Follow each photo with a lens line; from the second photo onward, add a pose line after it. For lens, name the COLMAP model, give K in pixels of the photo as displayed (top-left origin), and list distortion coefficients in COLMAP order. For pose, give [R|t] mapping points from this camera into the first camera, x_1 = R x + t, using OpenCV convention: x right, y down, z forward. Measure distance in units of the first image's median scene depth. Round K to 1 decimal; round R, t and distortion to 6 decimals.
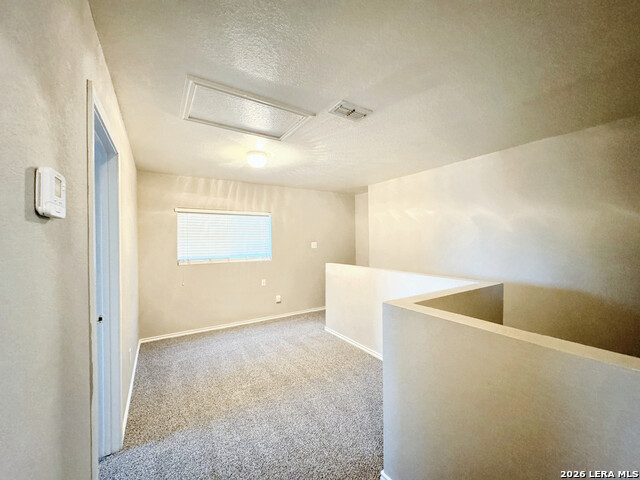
lens RADIAL K [[255.7, 0, 319.6], [0, 255.7, 240.9], [0, 0, 1]] dist [-0.001083, 0.000951]
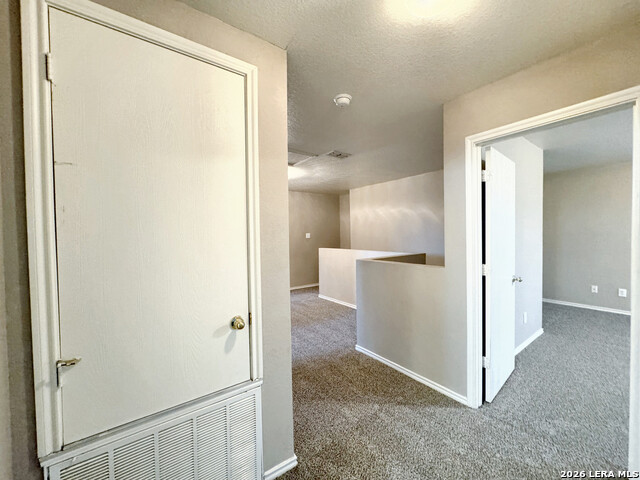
lens RADIAL K [[255.7, 0, 320.2], [0, 255.7, 238.8], [0, 0, 1]] dist [-0.001083, 0.000951]
pose [[0.997753, -0.007614, 0.066572, -0.062708], [0.007012, 0.999932, 0.009271, 0.026871], [-0.066638, -0.008783, 0.997739, -0.377707]]
